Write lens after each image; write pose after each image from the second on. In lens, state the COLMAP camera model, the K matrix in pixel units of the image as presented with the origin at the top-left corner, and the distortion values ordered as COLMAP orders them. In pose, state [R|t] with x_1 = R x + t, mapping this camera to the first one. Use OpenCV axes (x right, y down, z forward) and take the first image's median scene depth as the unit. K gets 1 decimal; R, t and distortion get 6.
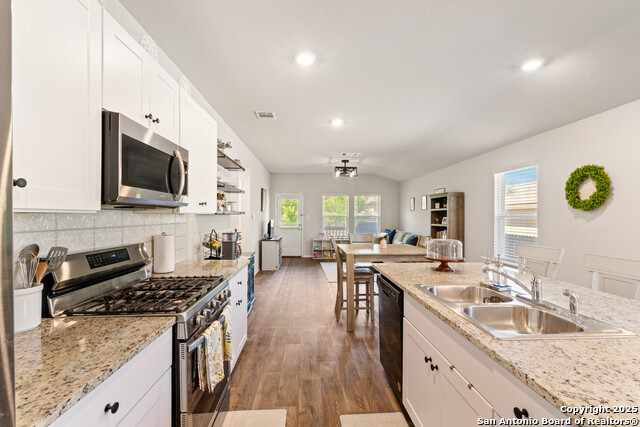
lens RADIAL K [[286.5, 0, 317.3], [0, 286.5, 214.7], [0, 0, 1]] dist [-0.000017, -0.000115]
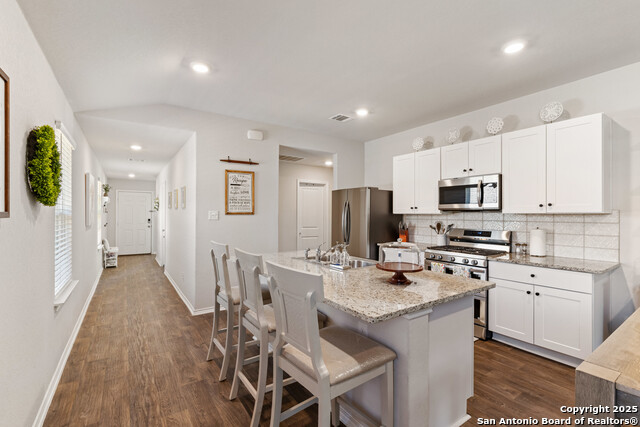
lens RADIAL K [[286.5, 0, 320.7], [0, 286.5, 215.0], [0, 0, 1]] dist [-0.000017, -0.000115]
pose [[-0.839870, -0.002618, -0.542781, 0.391444], [0.000633, 0.999983, -0.005803, 0.004278], [0.542787, -0.005217, -0.839854, 0.585049]]
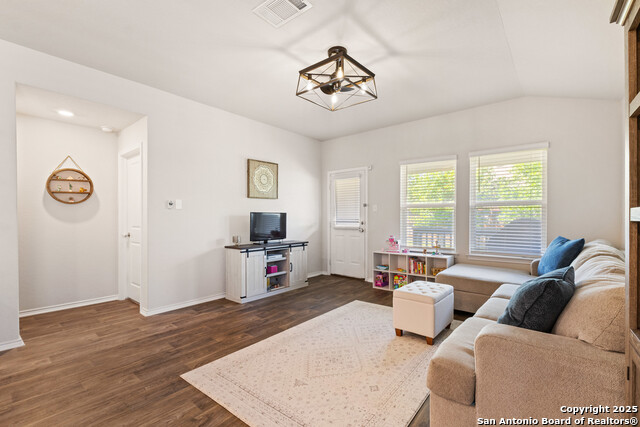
lens RADIAL K [[286.5, 0, 322.1], [0, 286.5, 217.2], [0, 0, 1]] dist [-0.000017, -0.000115]
pose [[0.756045, -0.004975, -0.654501, 0.375794], [0.009999, 0.999942, 0.003949, 0.033145], [0.654443, -0.009529, 0.756051, 0.797200]]
